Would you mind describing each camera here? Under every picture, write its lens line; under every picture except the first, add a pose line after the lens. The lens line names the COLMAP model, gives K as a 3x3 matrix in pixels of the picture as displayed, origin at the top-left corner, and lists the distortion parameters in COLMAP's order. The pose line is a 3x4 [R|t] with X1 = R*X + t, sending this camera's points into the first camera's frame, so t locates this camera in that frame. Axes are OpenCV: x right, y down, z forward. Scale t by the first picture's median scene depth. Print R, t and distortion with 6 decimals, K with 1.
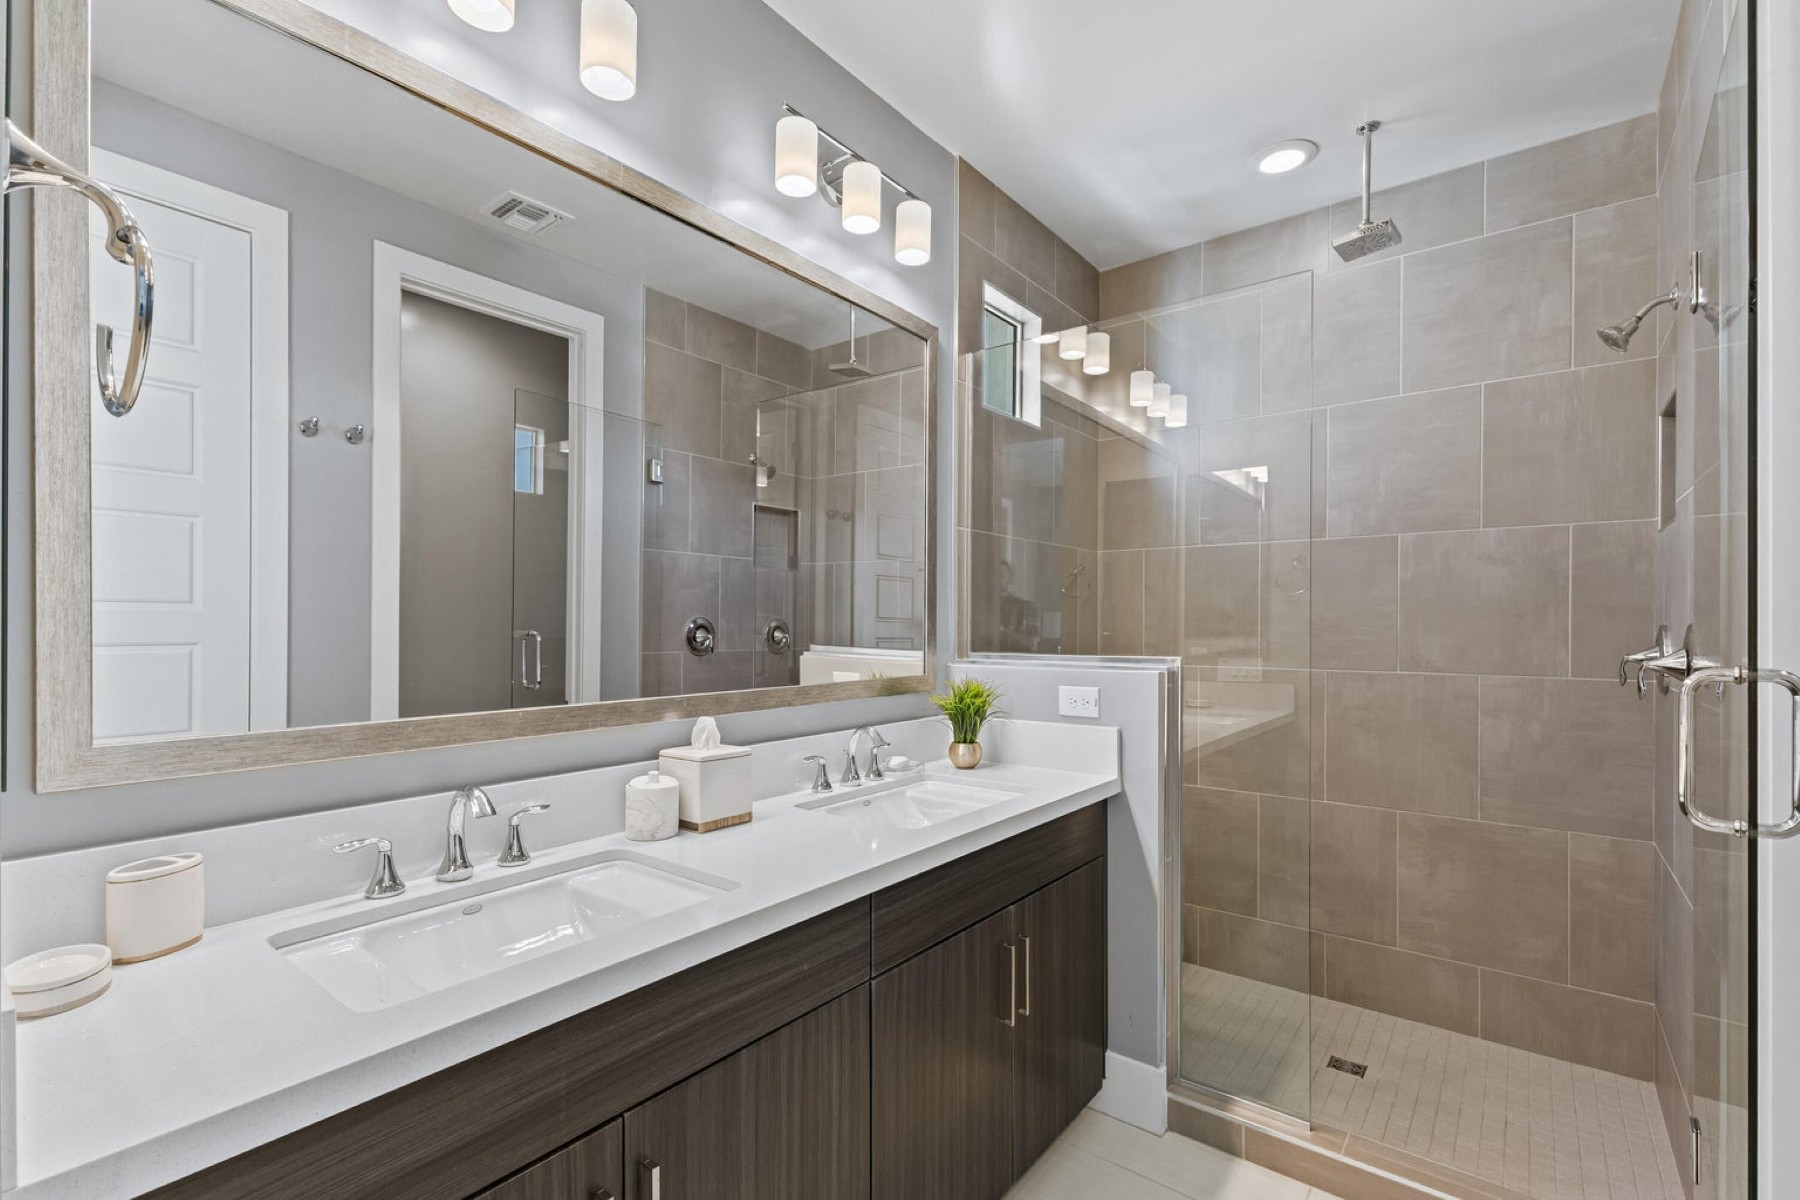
lens RADIAL K [[795.1, 0, 900.9], [0, 795.1, 646.4], [0, 0, 1]] dist [0.002646, -0.000484]
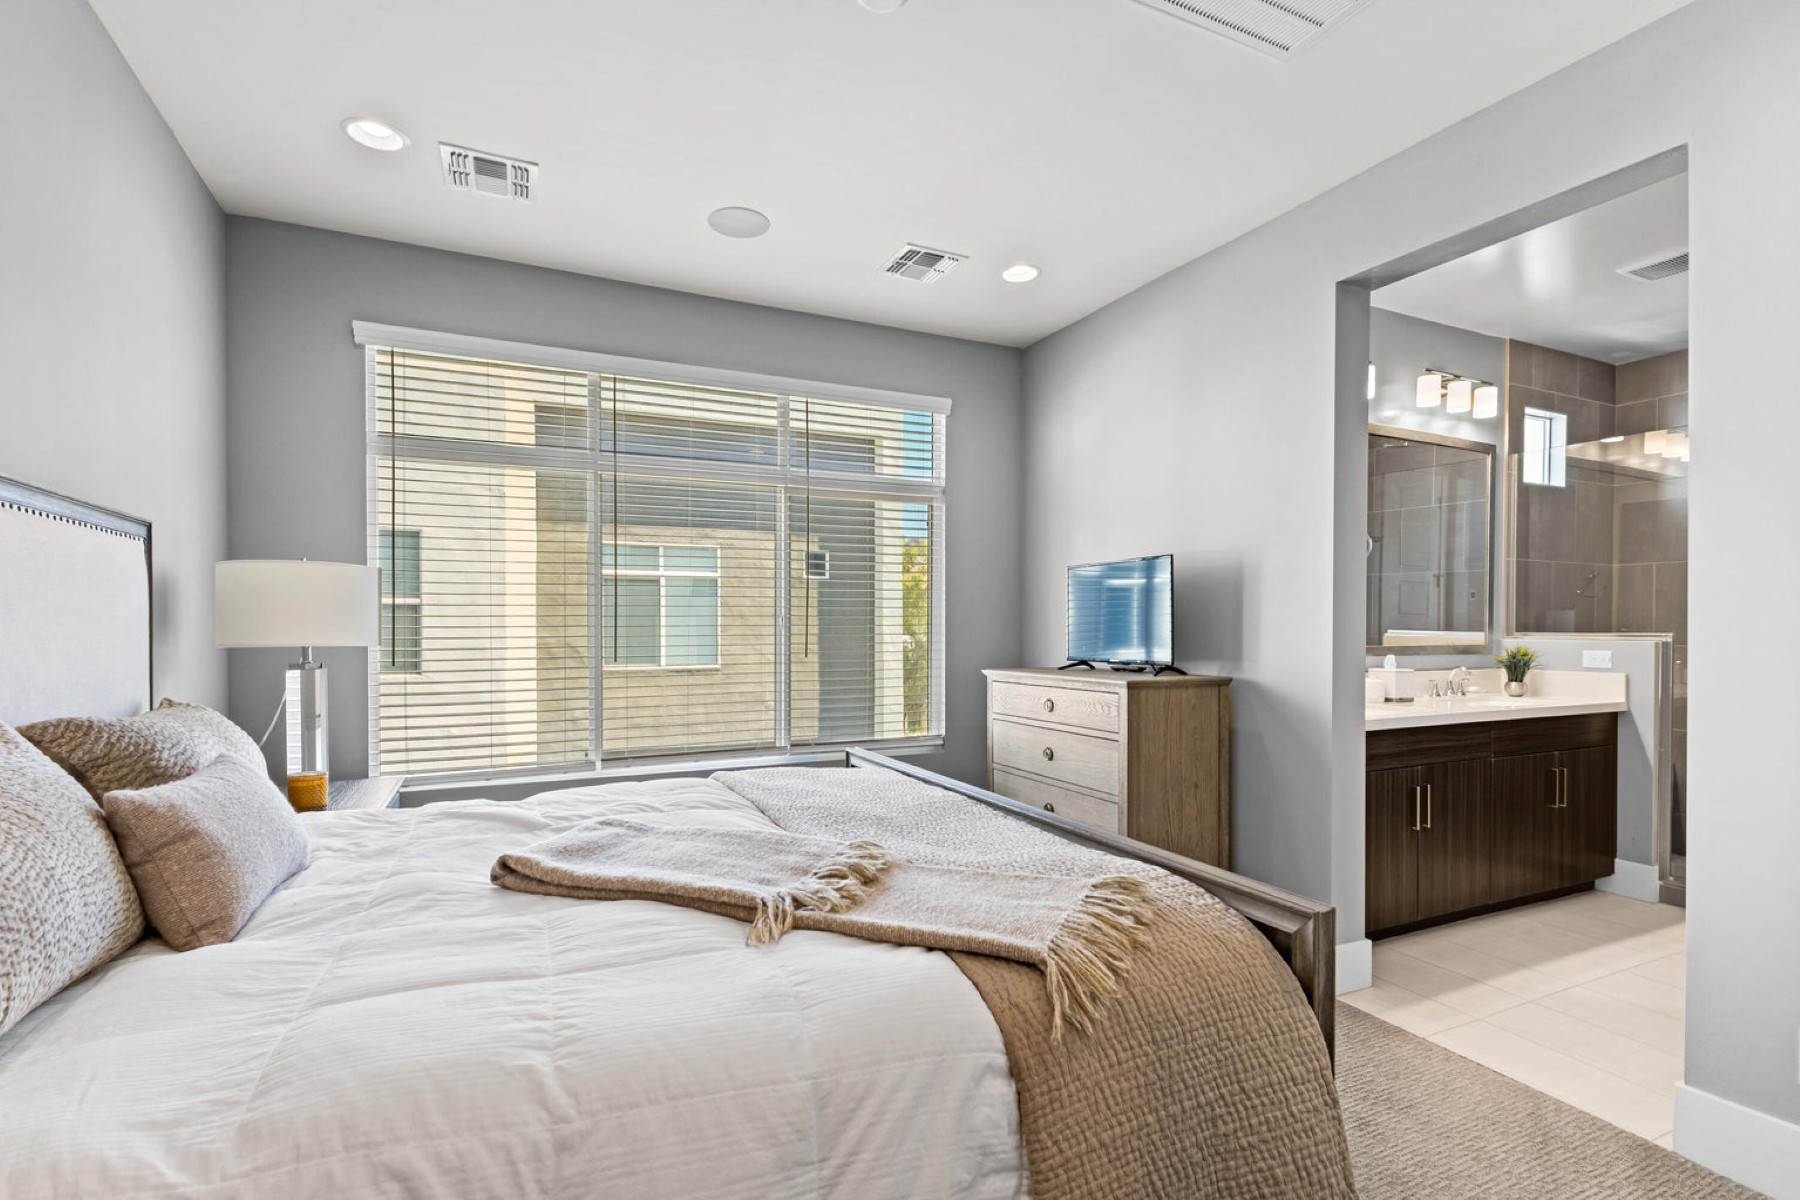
lens RADIAL K [[847.1, 0, 895.5], [0, 847.1, 636.4], [0, 0, 1]] dist [0.002193, 0.000398]
pose [[0.895893, 0.010378, -0.444149, -1.228517], [-0.013898, 0.999893, -0.004670, 0.181951], [0.444053, 0.010357, 0.895941, -5.051195]]
